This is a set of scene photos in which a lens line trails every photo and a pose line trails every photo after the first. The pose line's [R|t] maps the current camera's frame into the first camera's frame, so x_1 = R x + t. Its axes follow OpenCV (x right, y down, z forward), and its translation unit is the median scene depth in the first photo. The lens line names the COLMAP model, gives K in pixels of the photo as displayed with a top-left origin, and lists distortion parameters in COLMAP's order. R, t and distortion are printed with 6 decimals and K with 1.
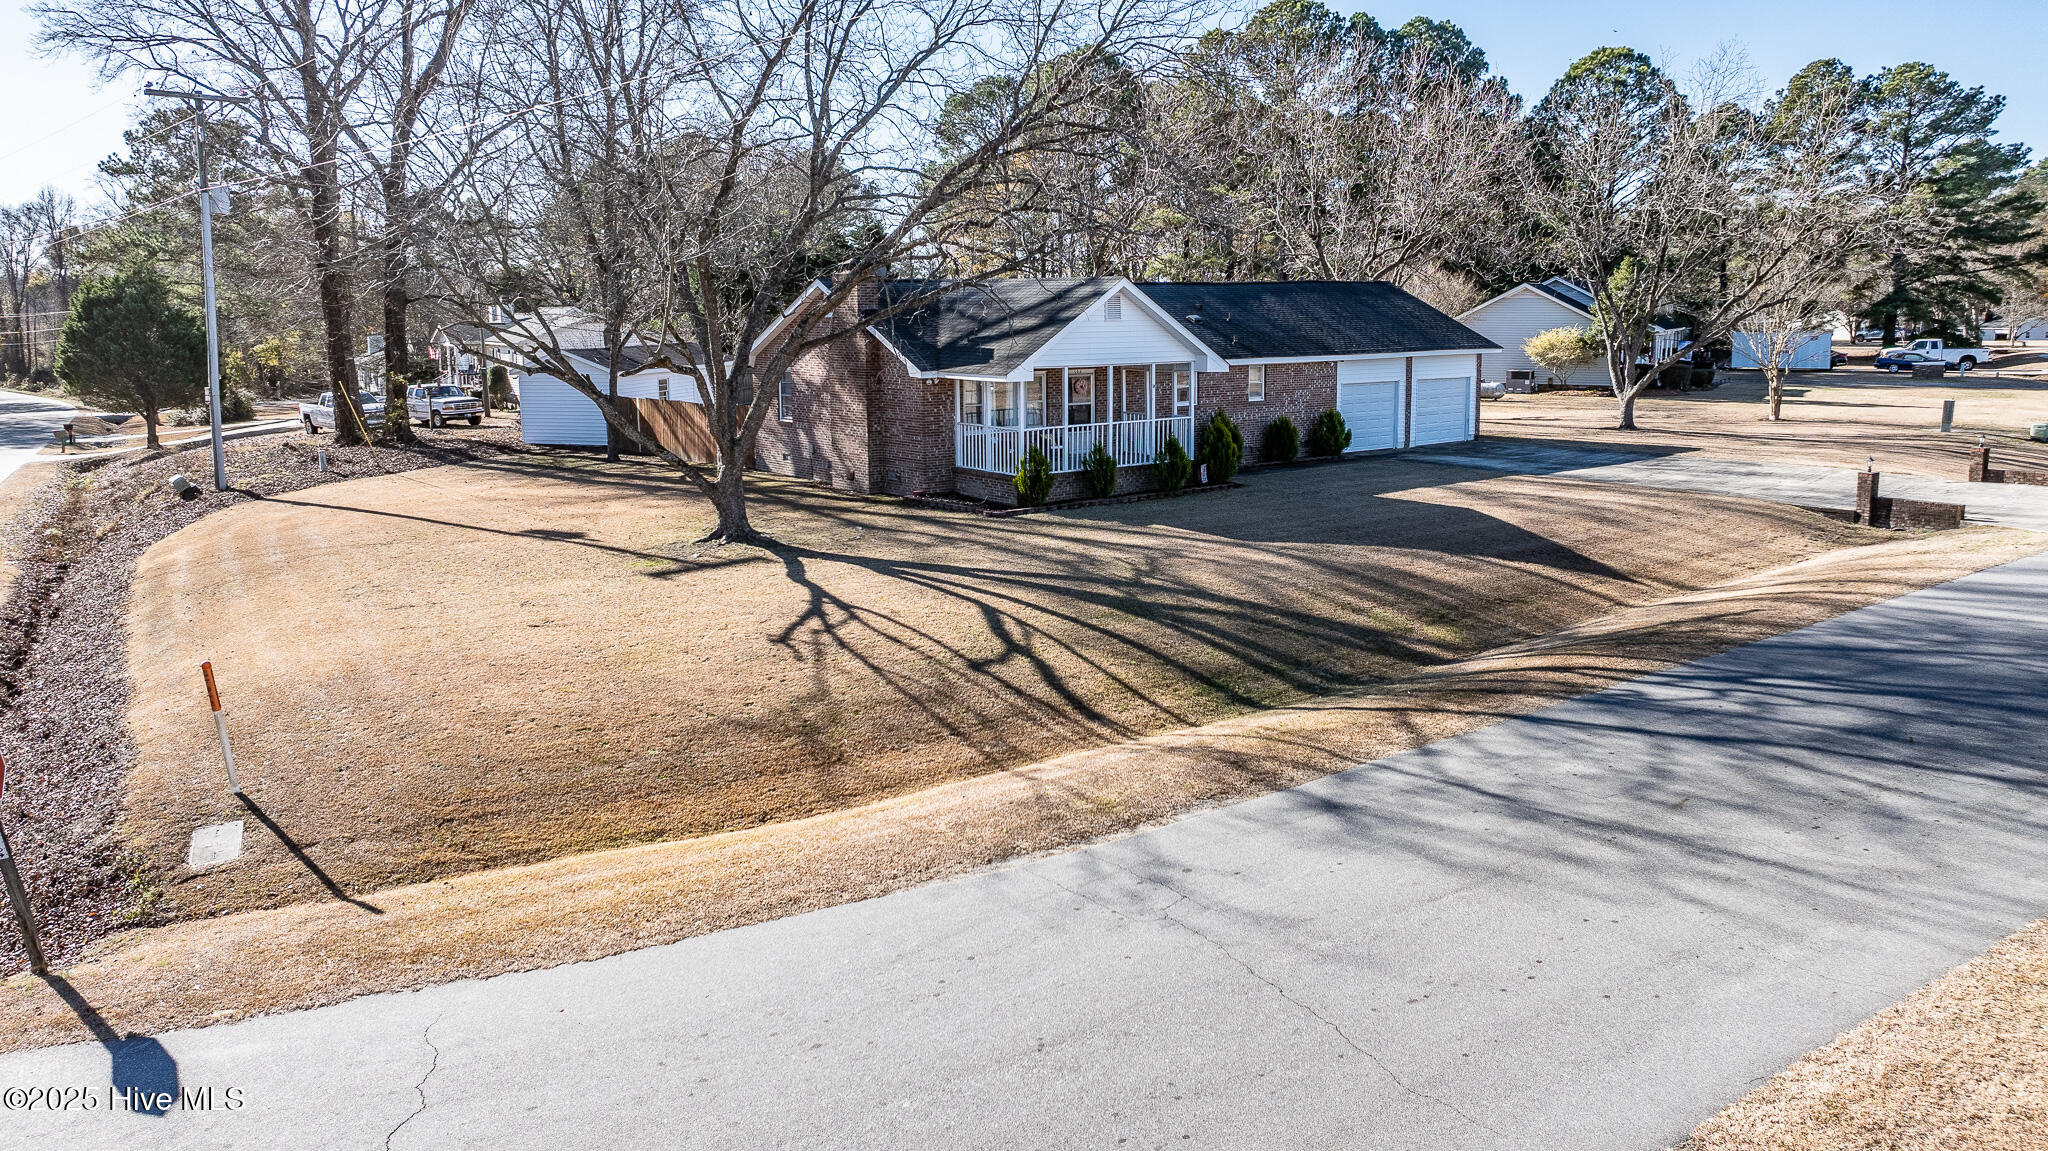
lens RADIAL K [[1564.8, 0, 1022.5], [0, 1564.8, 666.3], [0, 0, 1]] dist [-0.003667, -0.020875]
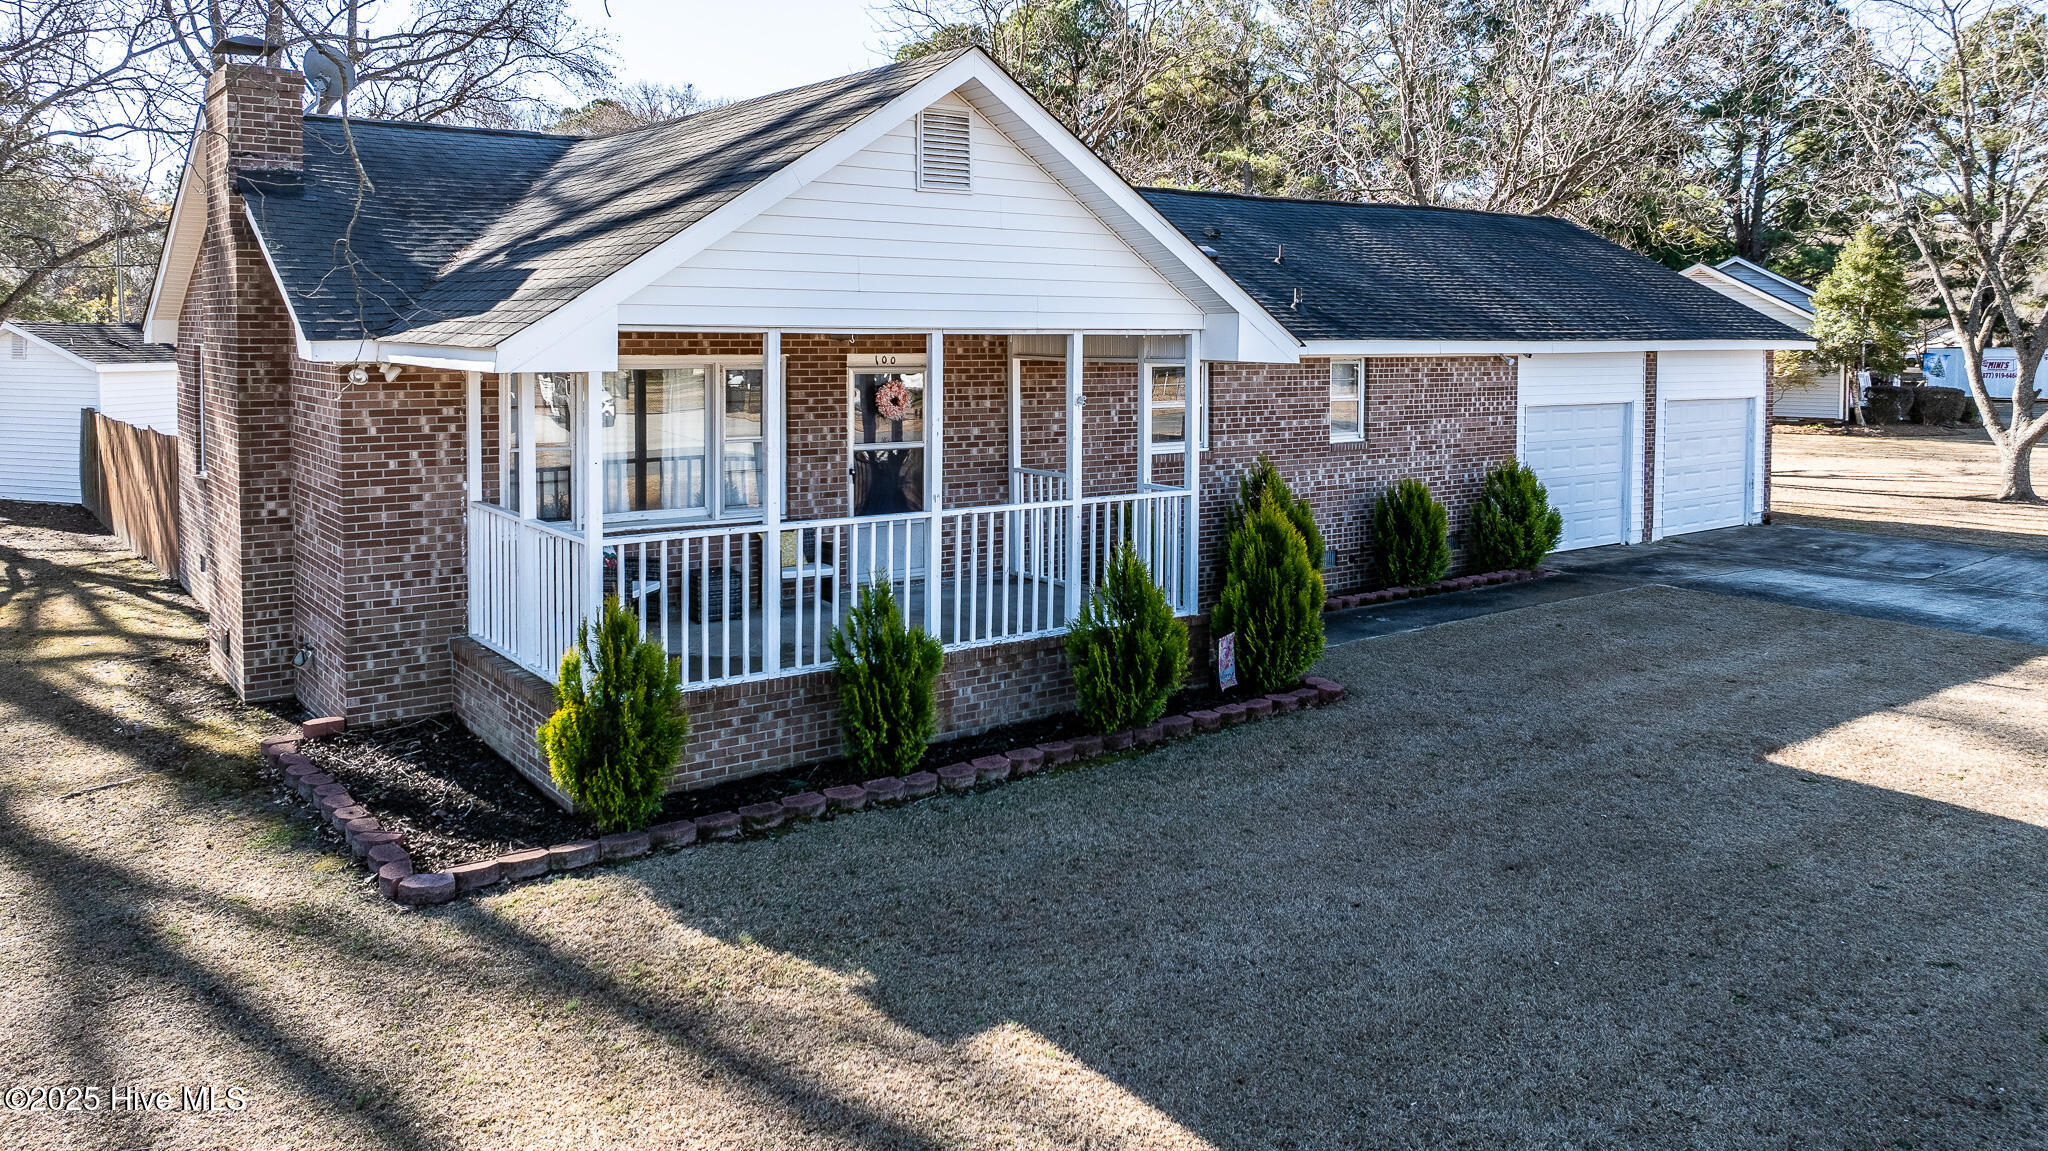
lens RADIAL K [[1564.8, 0, 1030.3], [0, 1564.8, 570.7], [0, 0, 1]] dist [-0.003667, -0.020875]
pose [[0.999855, 0.016920, 0.002024, 0.068234], [-0.016732, 0.997283, -0.071736, -0.110655], [-0.003232, 0.071691, 0.997422, 0.622543]]
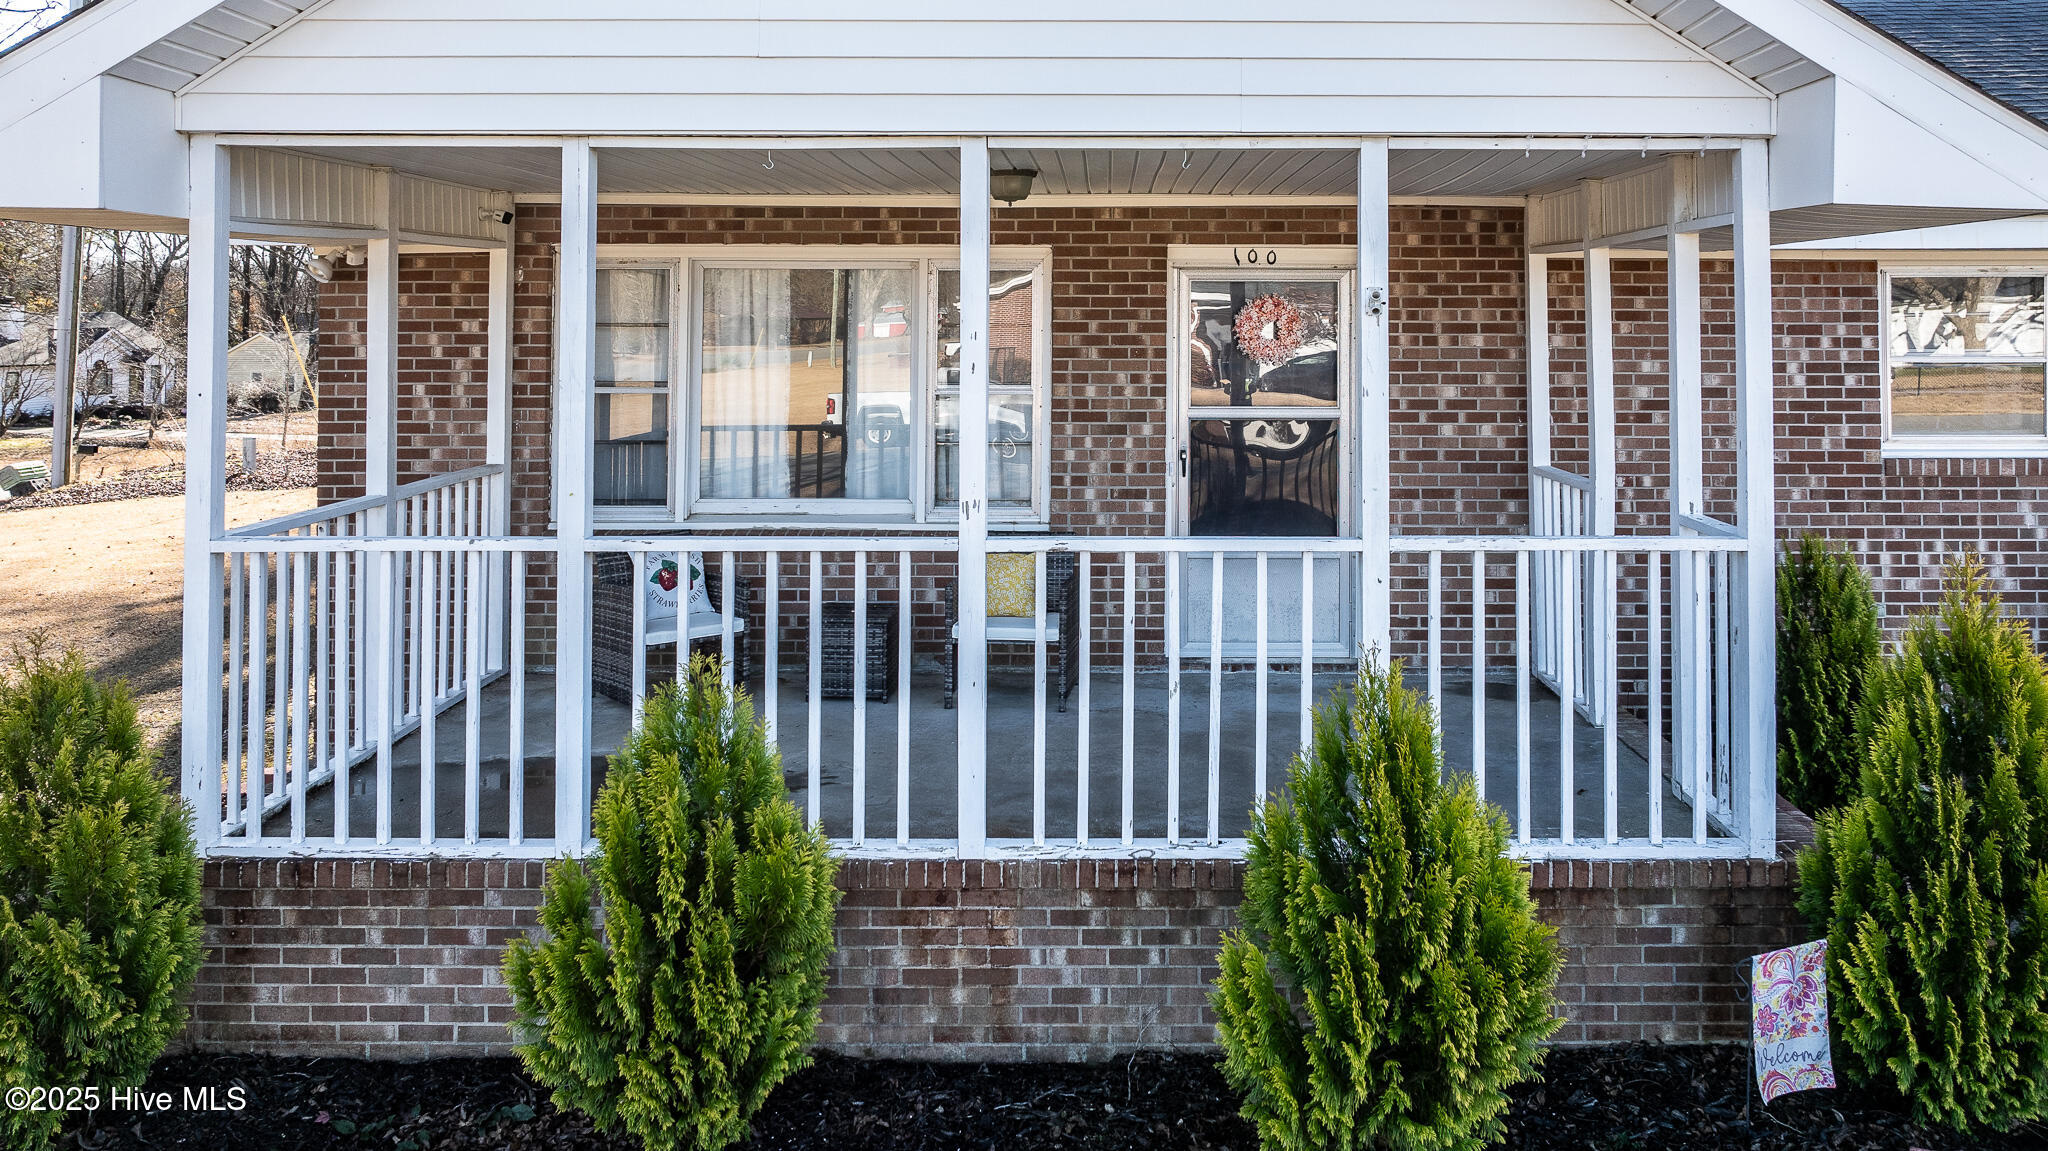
lens RADIAL K [[1564.8, 0, 1015.0], [0, 1564.8, 358.0], [0, 0, 1]] dist [-0.003667, -0.020875]
pose [[0.785869, 0.028435, -0.617739, 0.133859], [-0.148089, 0.978529, -0.143352, -0.138653], [0.600400, 0.204136, 0.773207, 0.808761]]
